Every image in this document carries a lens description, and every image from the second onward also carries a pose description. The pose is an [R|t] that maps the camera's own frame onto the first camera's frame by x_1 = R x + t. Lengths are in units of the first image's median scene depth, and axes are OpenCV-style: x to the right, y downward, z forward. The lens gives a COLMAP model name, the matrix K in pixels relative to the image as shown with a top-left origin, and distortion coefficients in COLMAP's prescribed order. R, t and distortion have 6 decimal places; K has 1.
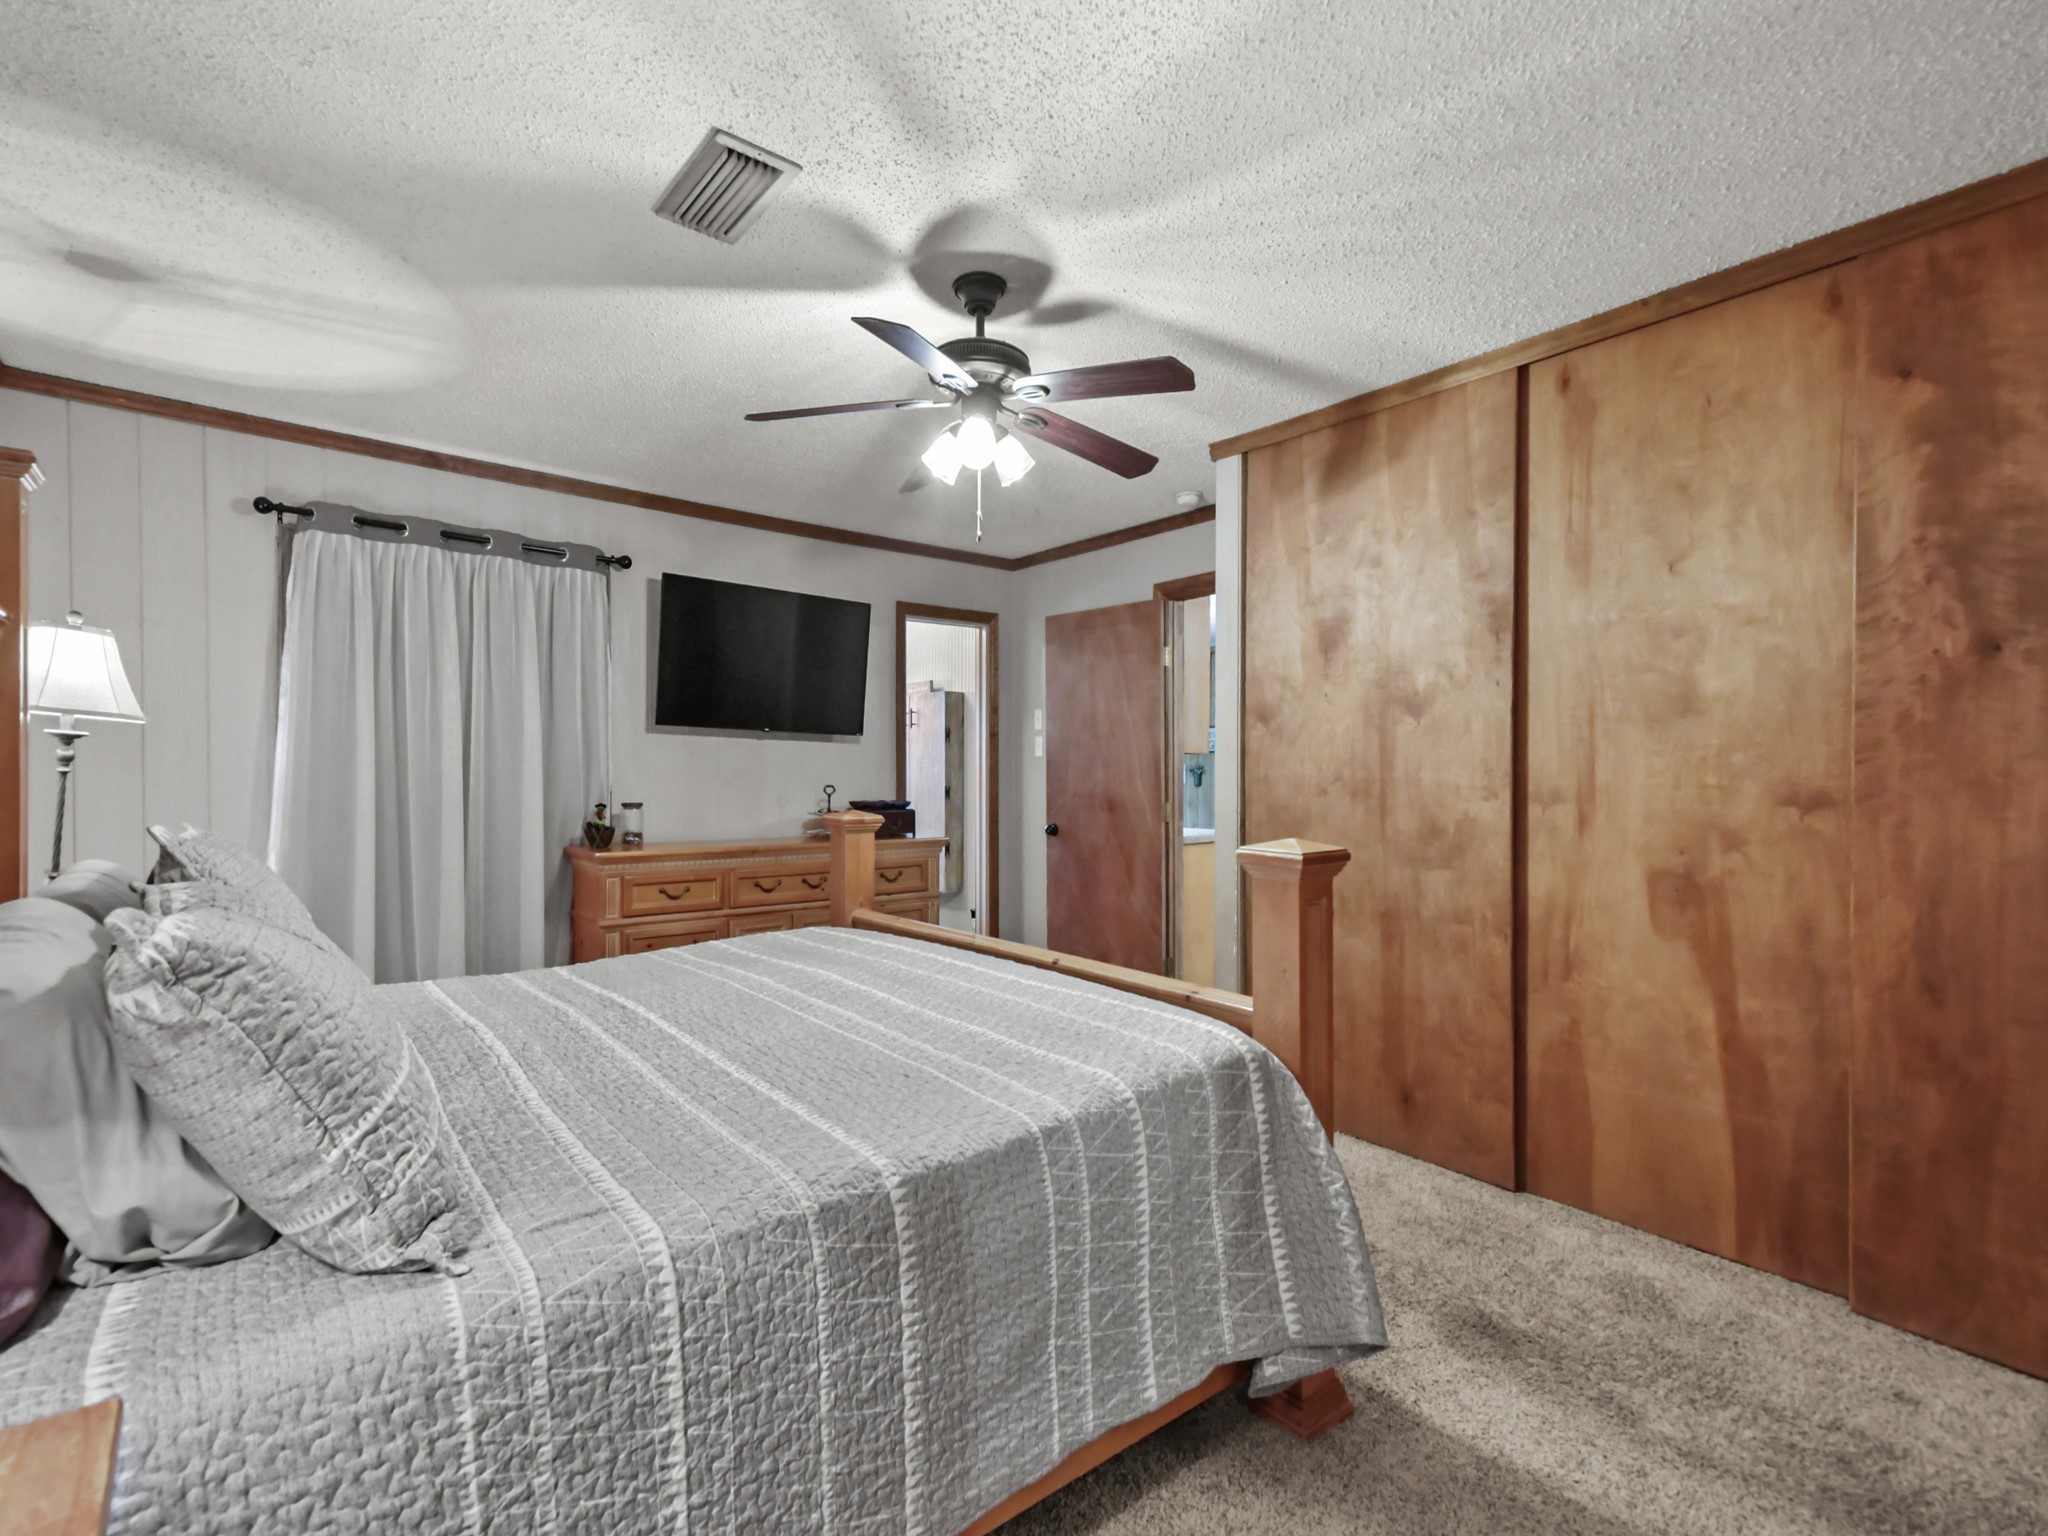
lens RADIAL K [[934.8, 0, 1008.0], [0, 934.8, 774.9], [0, 0, 1]] dist [0.018530, -0.000102]
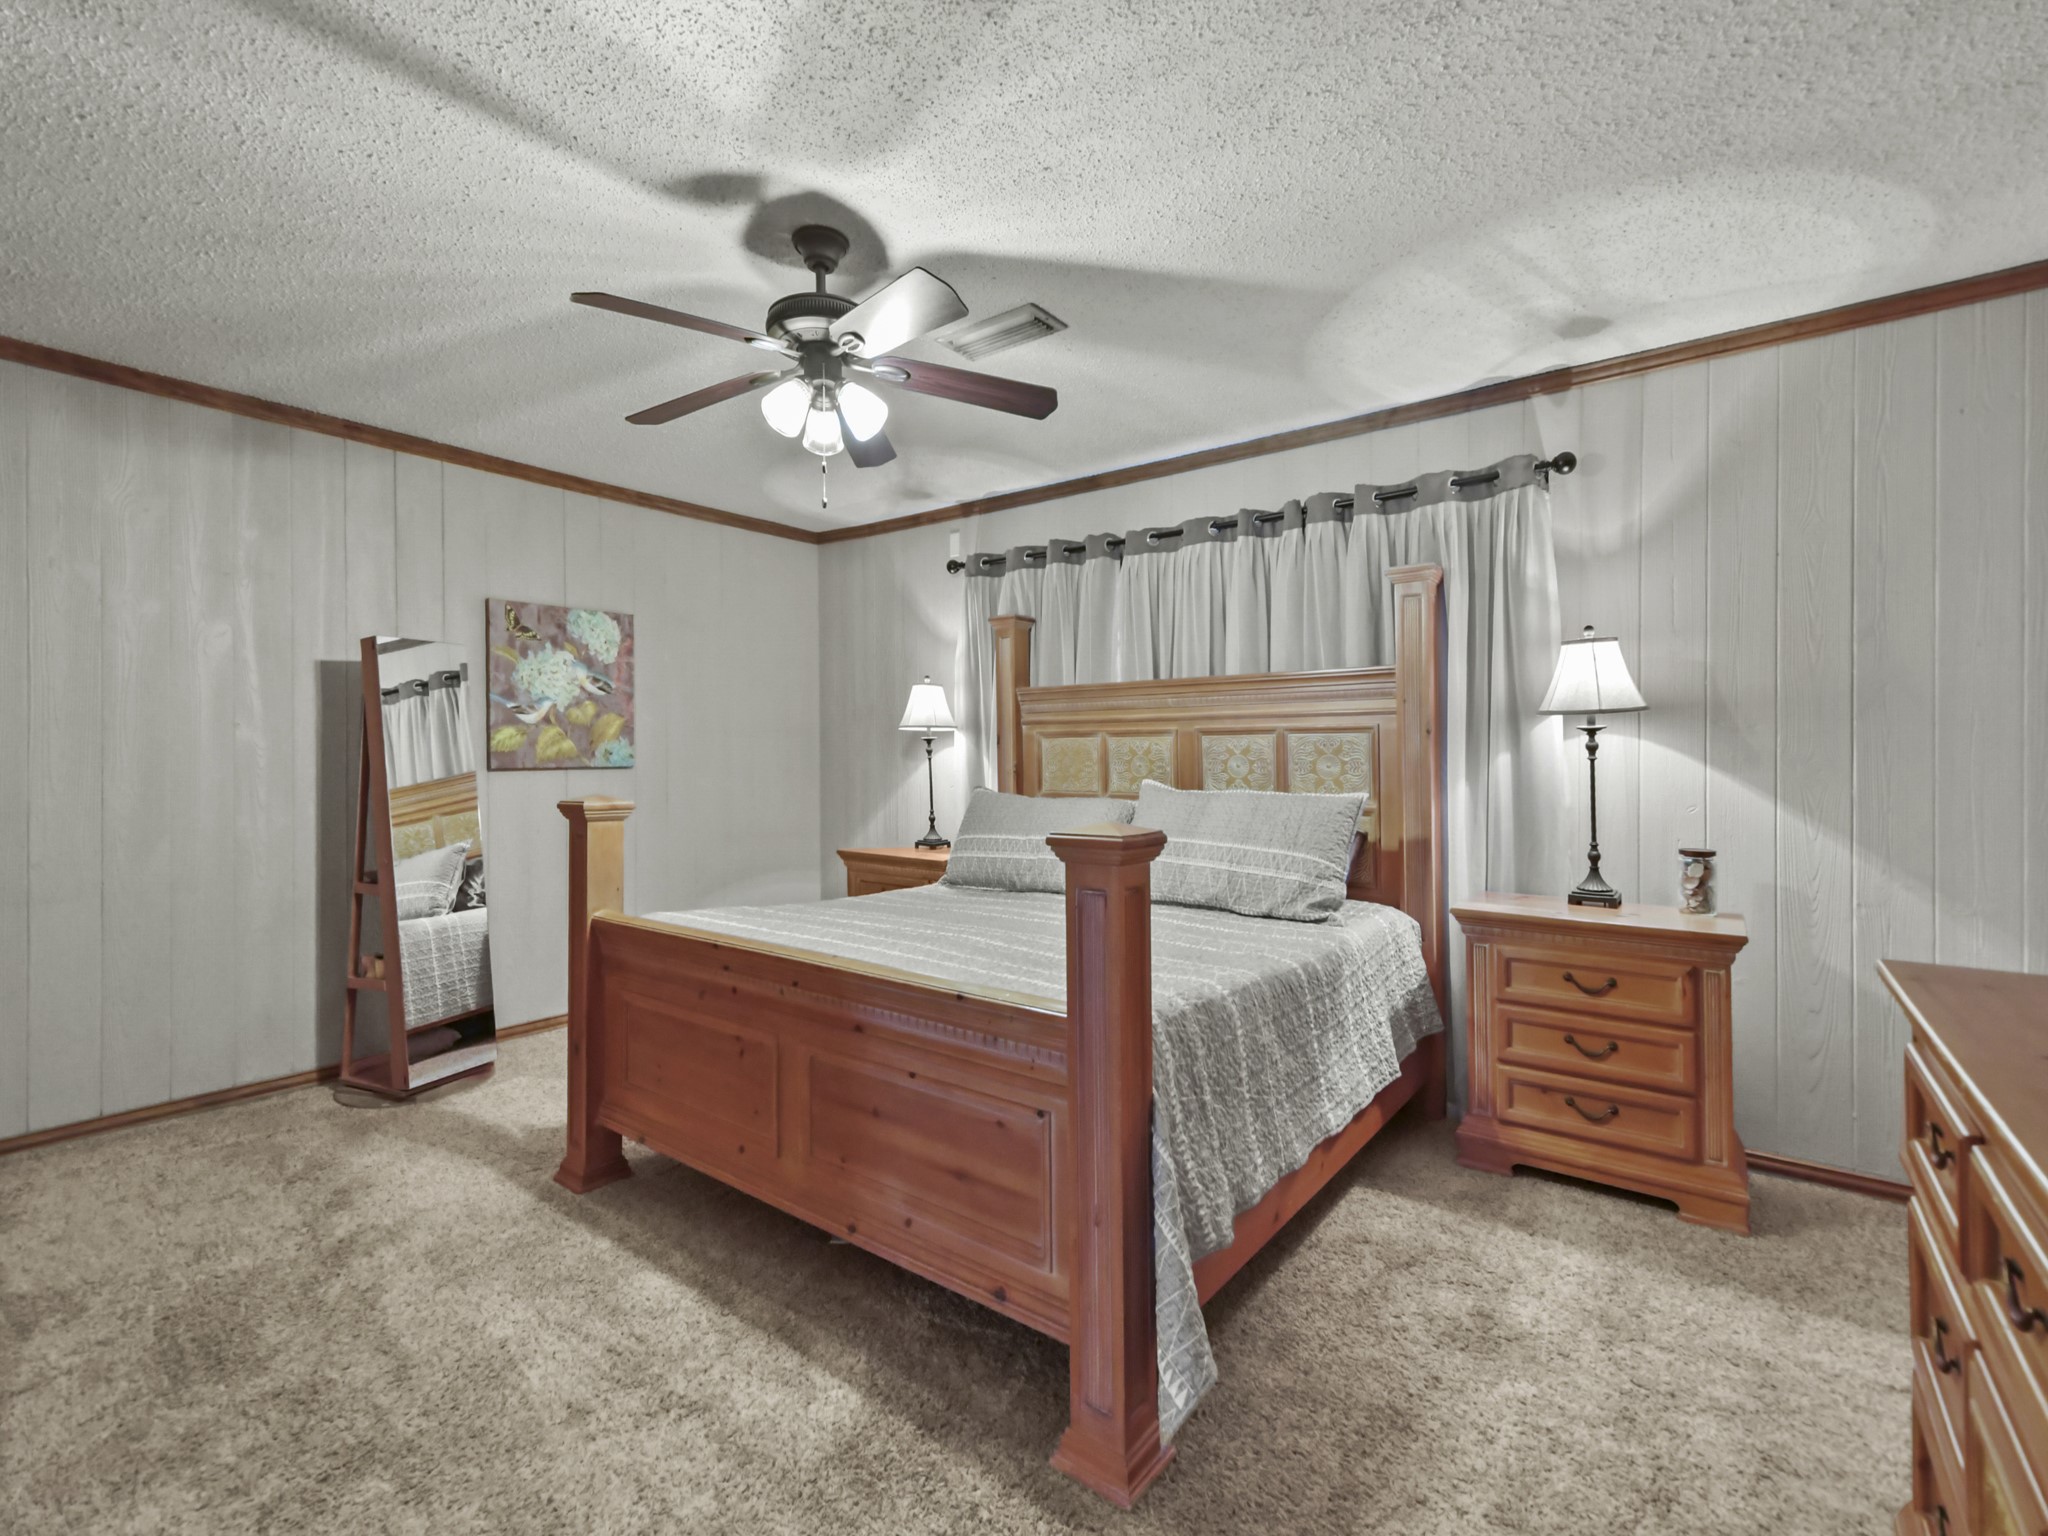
lens RADIAL K [[934.8, 0, 1008.0], [0, 934.8, 774.9], [0, 0, 1]] dist [0.018530, -0.000102]
pose [[-0.972150, -0.010137, -0.234141, 0.003408], [-0.010881, 0.999939, 0.001886, 0.019988], [0.234108, 0.004381, -0.972201, 1.969036]]
